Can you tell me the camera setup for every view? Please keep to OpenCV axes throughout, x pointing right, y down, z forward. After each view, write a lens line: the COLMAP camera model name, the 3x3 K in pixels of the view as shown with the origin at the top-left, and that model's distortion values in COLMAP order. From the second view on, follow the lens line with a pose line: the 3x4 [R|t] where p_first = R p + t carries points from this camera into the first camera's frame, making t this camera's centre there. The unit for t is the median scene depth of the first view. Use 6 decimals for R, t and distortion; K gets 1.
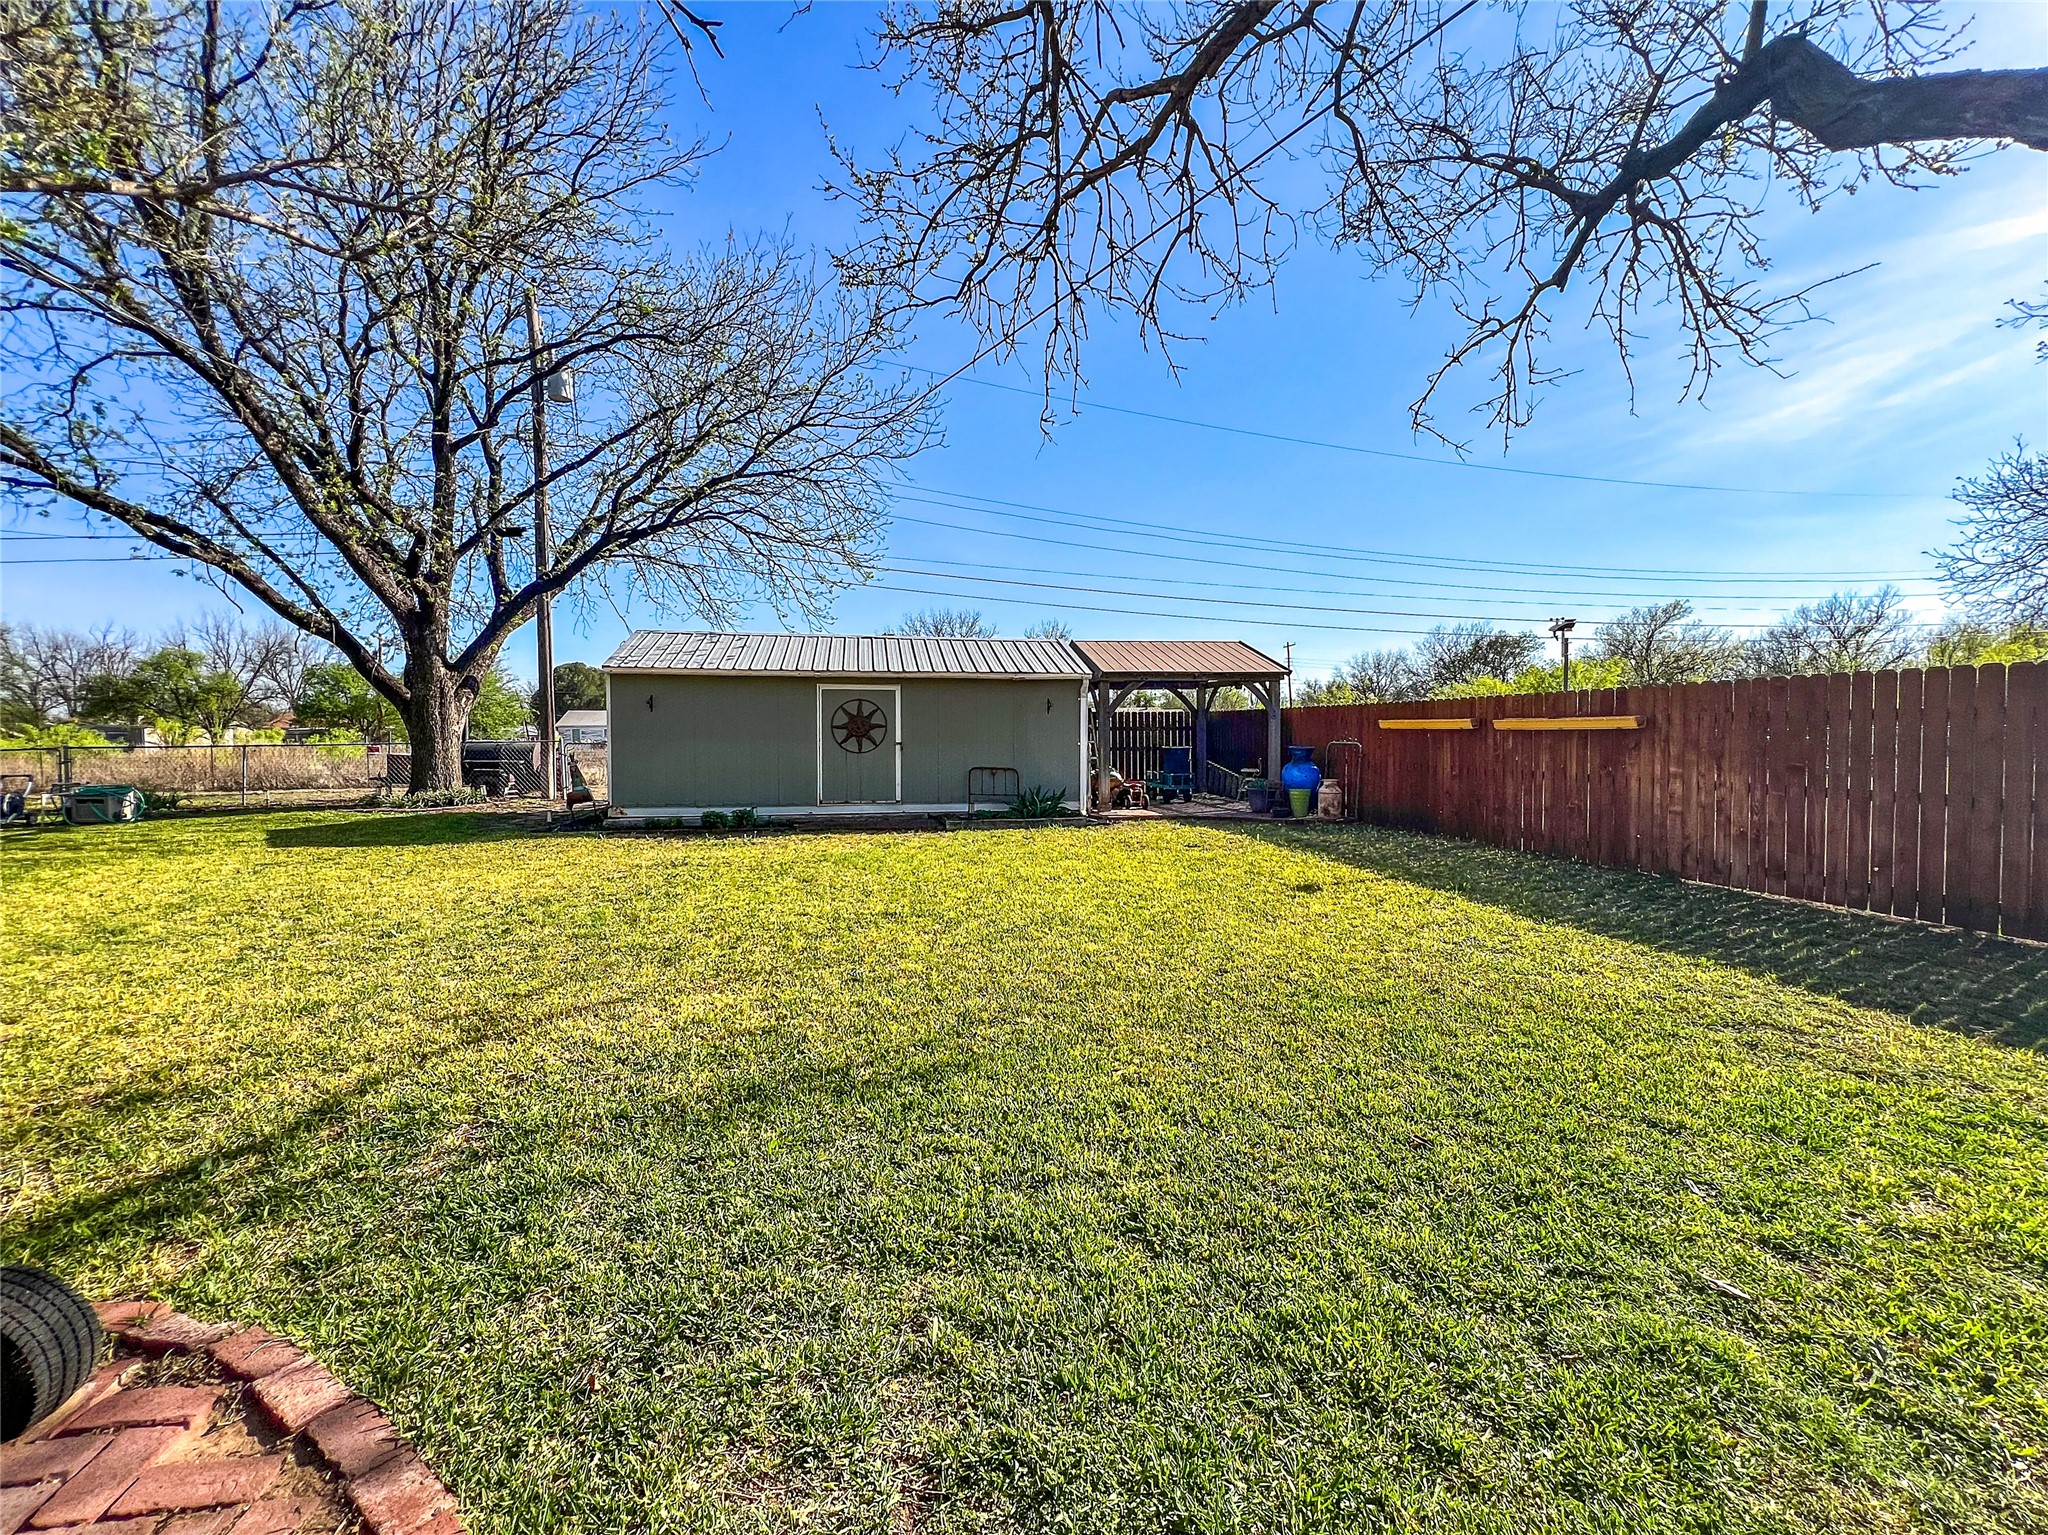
lens RADIAL K [[834.9, 0, 1039.0], [0, 834.9, 757.1], [0, 0, 1]] dist [-0.005145, -0.000154]
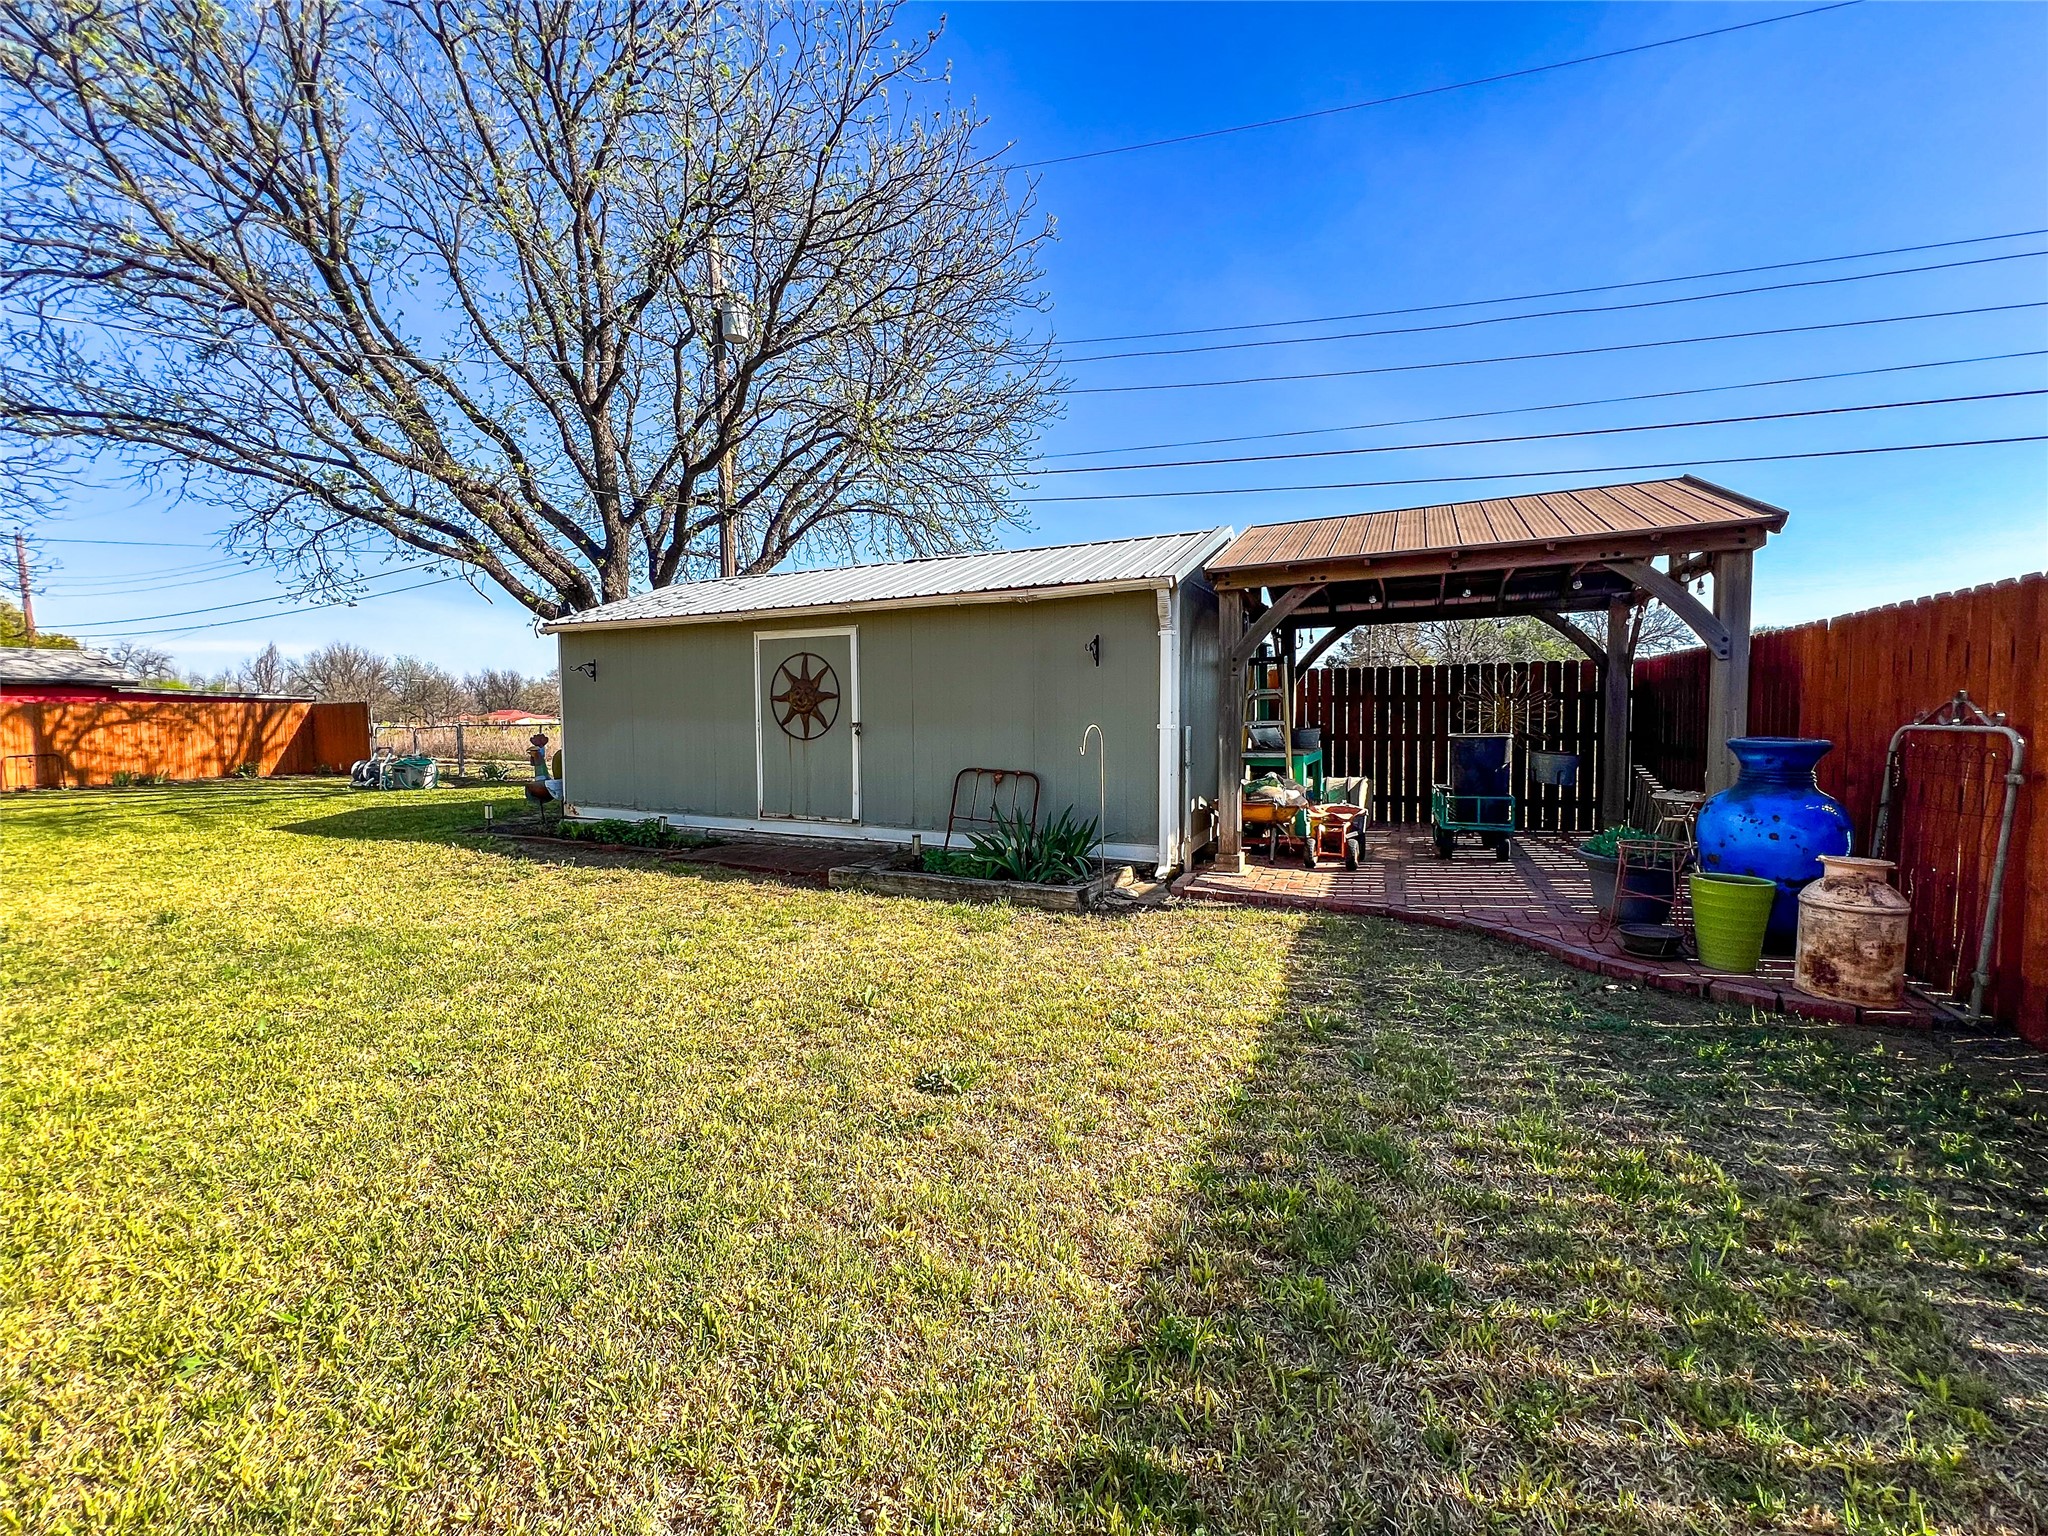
lens RADIAL K [[834.9, 0, 1039.0], [0, 834.9, 757.6], [0, 0, 1]] dist [-0.005145, -0.000154]
pose [[0.793420, 0.027799, -0.608040, 0.296194], [-0.016655, 0.999574, 0.023966, -0.009243], [0.608447, -0.008888, 0.793545, 0.604791]]
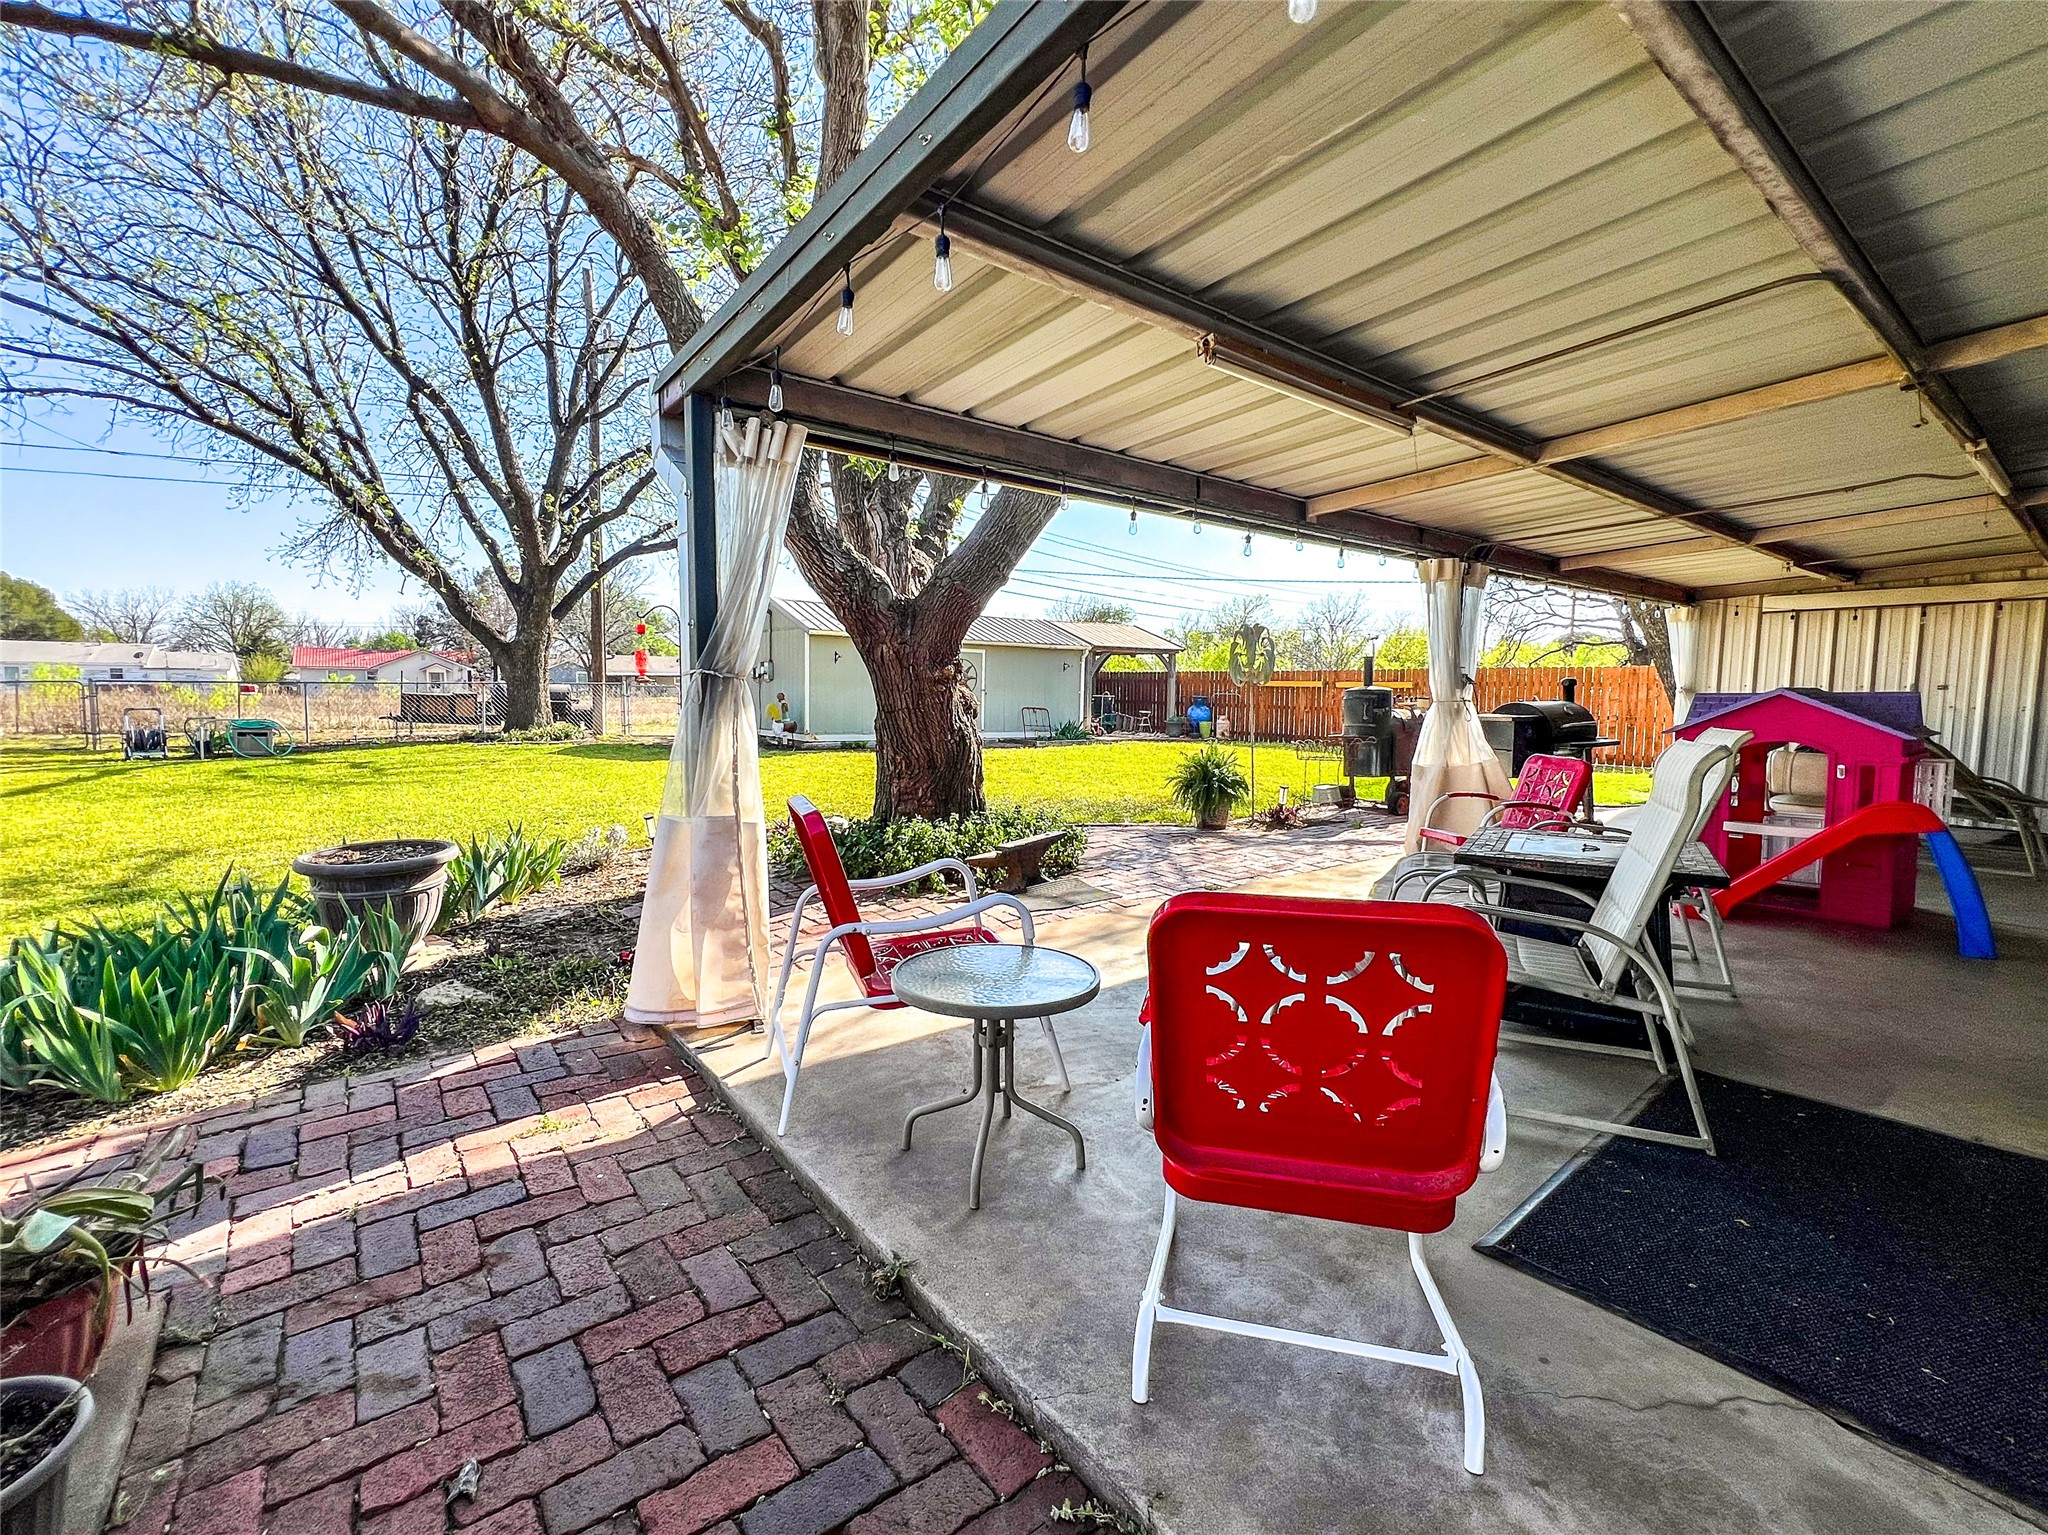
lens RADIAL K [[897.0, 0, 1033.2], [0, 897.0, 764.2], [0, 0, 1]] dist [-0.000948, 0.000435]
pose [[0.889304, -0.020324, 0.456865, -0.787930], [-0.003990, 0.998629, 0.052191, 0.030394], [-0.457300, -0.048236, 0.888004, -0.401257]]
